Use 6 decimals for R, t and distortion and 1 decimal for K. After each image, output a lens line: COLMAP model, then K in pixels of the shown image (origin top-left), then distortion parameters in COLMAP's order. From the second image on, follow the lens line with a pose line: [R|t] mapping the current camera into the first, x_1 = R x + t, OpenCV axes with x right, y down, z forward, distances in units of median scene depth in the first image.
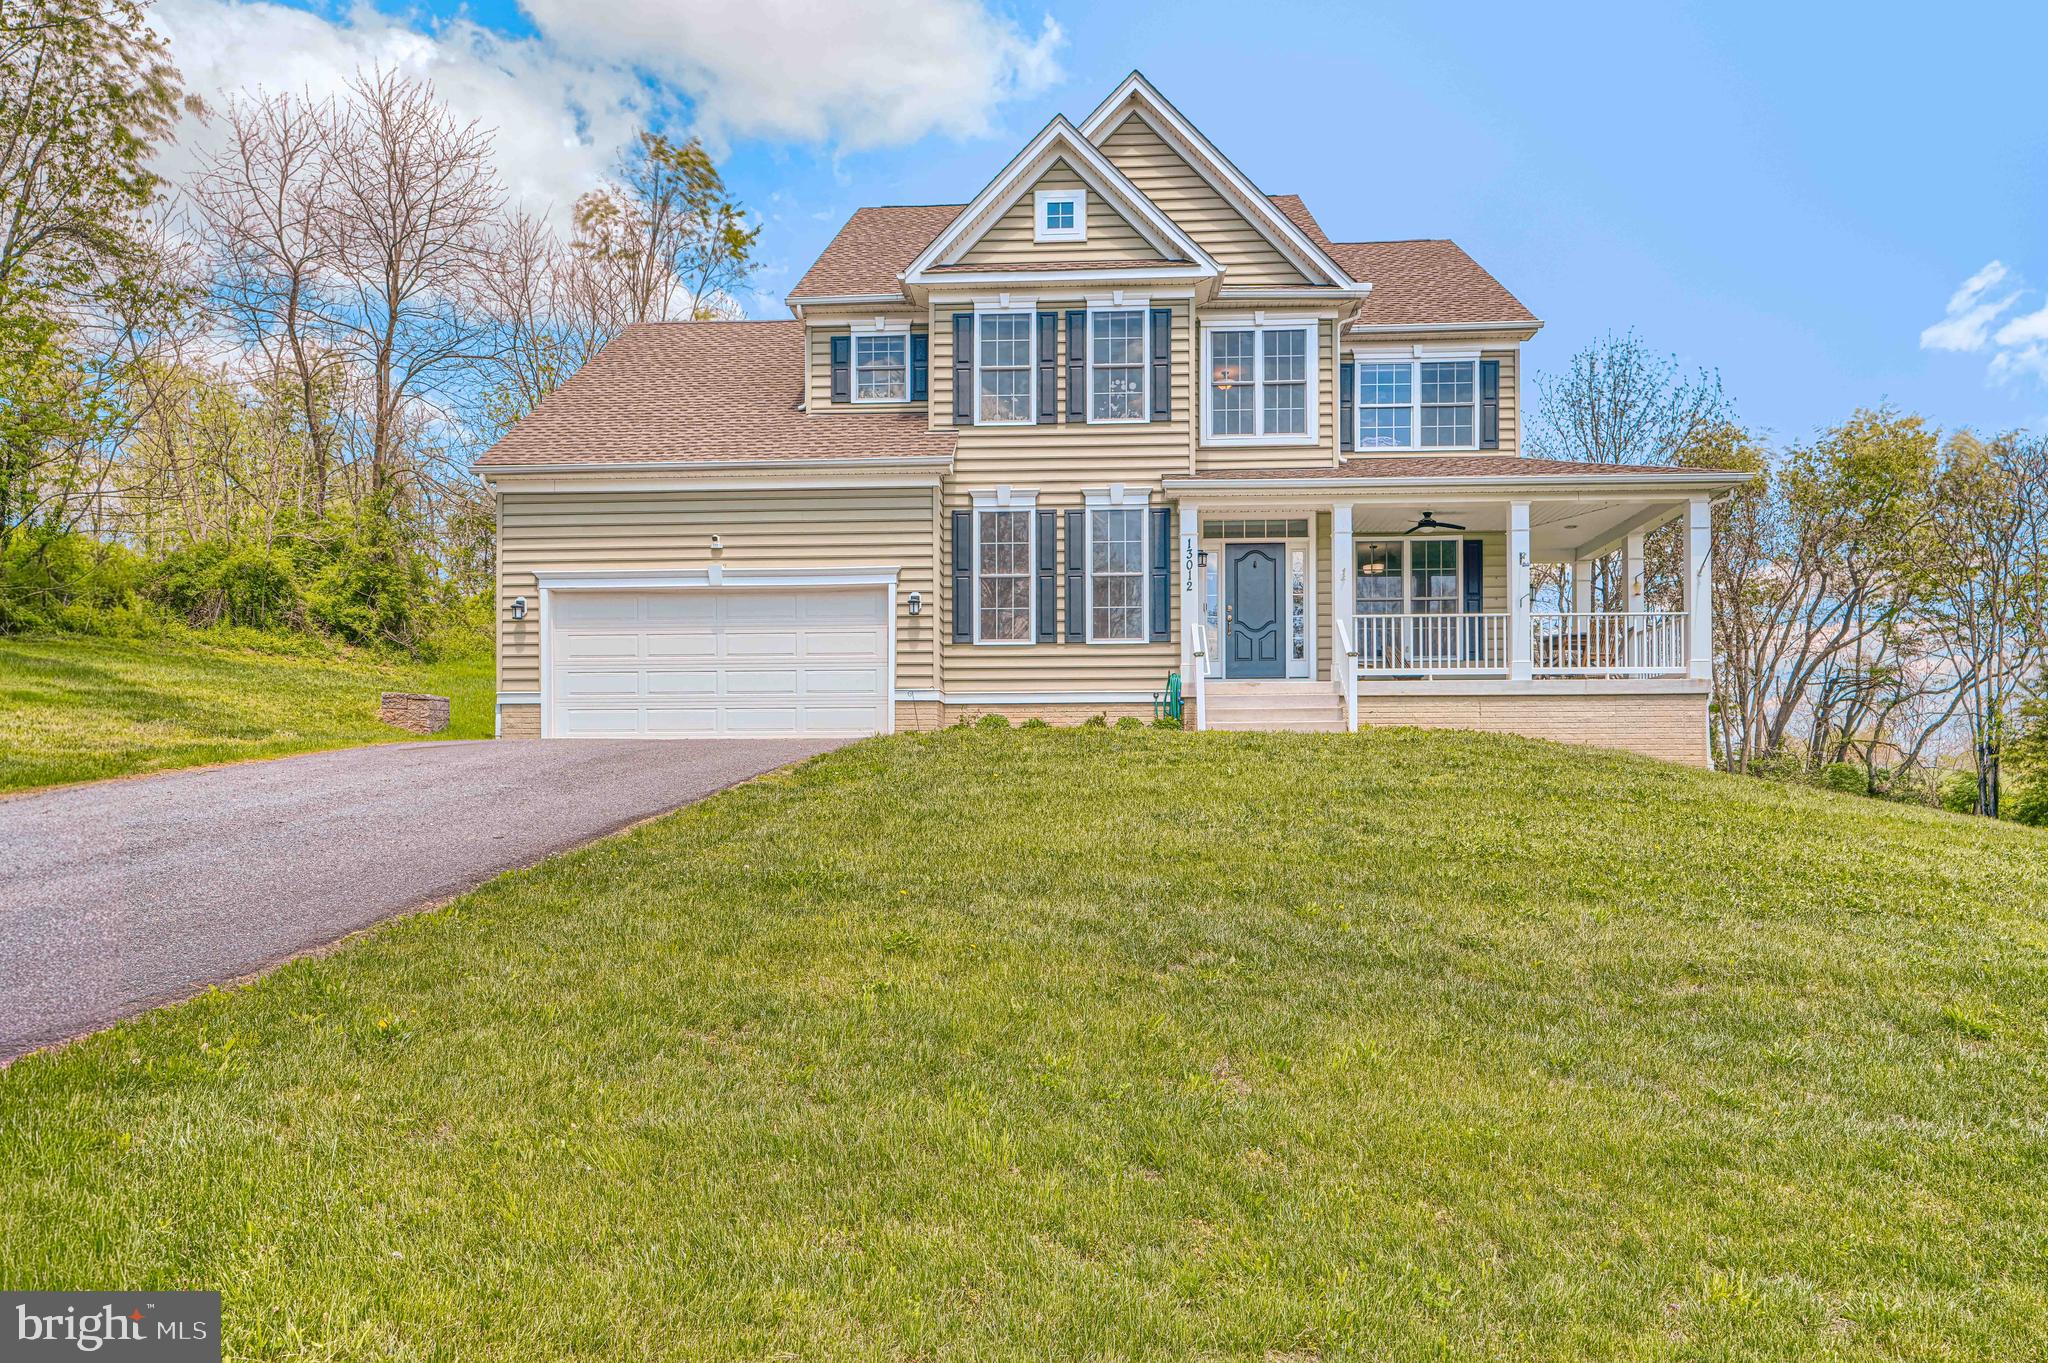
lens RADIAL K [[1539.3, 0, 1024.2], [0, 1539.3, 680.5], [0, 0, 1]] dist [-0.010626, -0.000268]
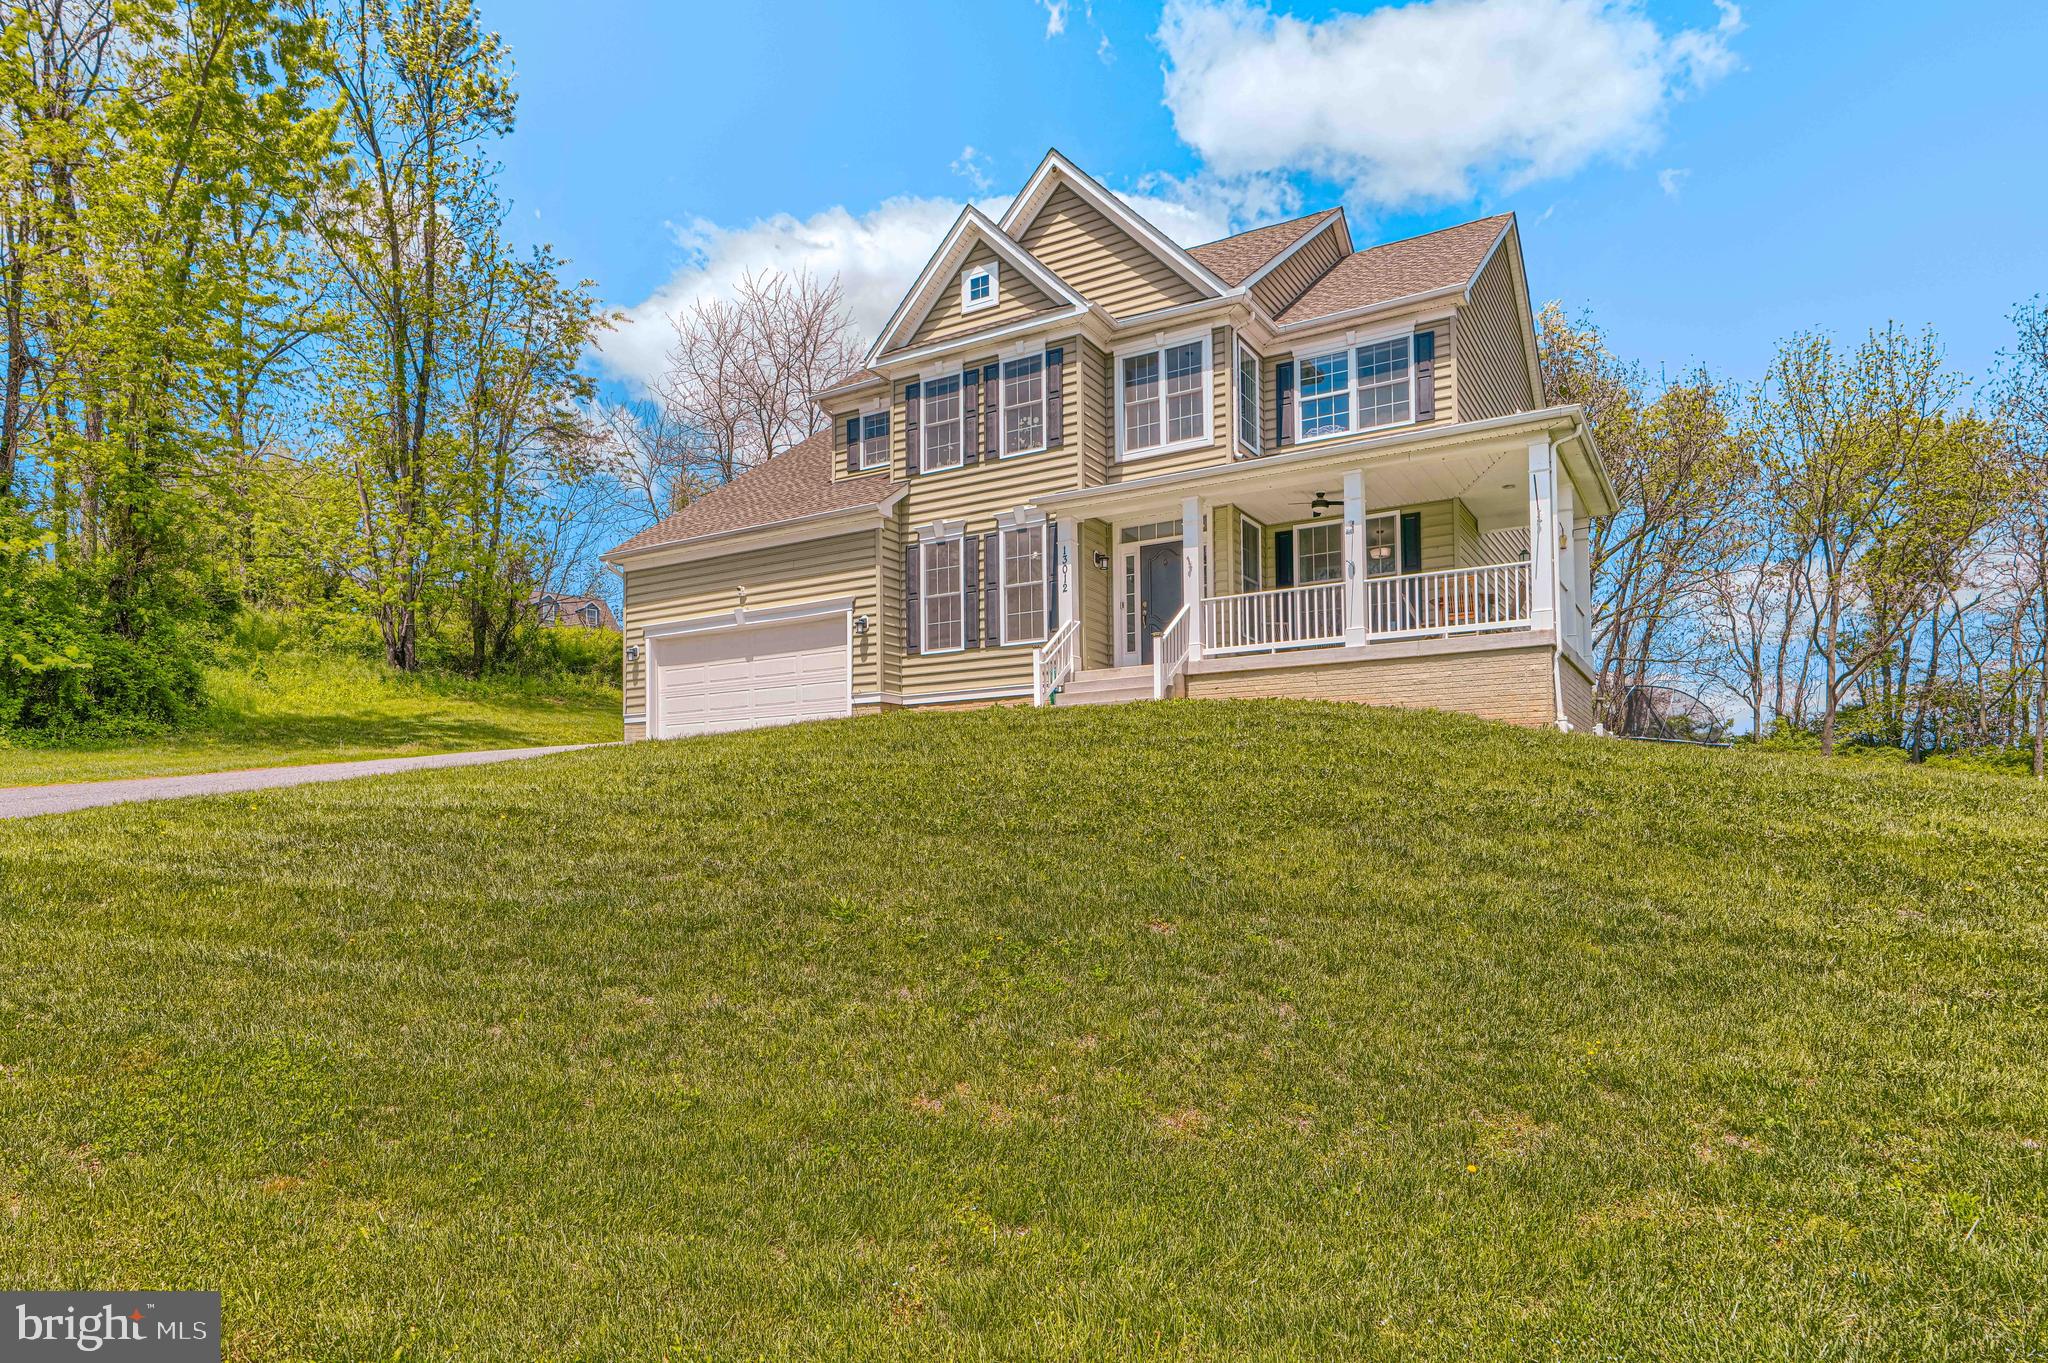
lens RADIAL K [[1539.3, 0, 1023.8], [0, 1539.3, 684.1], [0, 0, 1]] dist [-0.010626, -0.000268]
pose [[0.835933, -0.069263, -0.544444, 0.678148], [0.042919, 0.997217, -0.060966, 0.075128], [0.547151, 0.027597, 0.836579, 0.038532]]
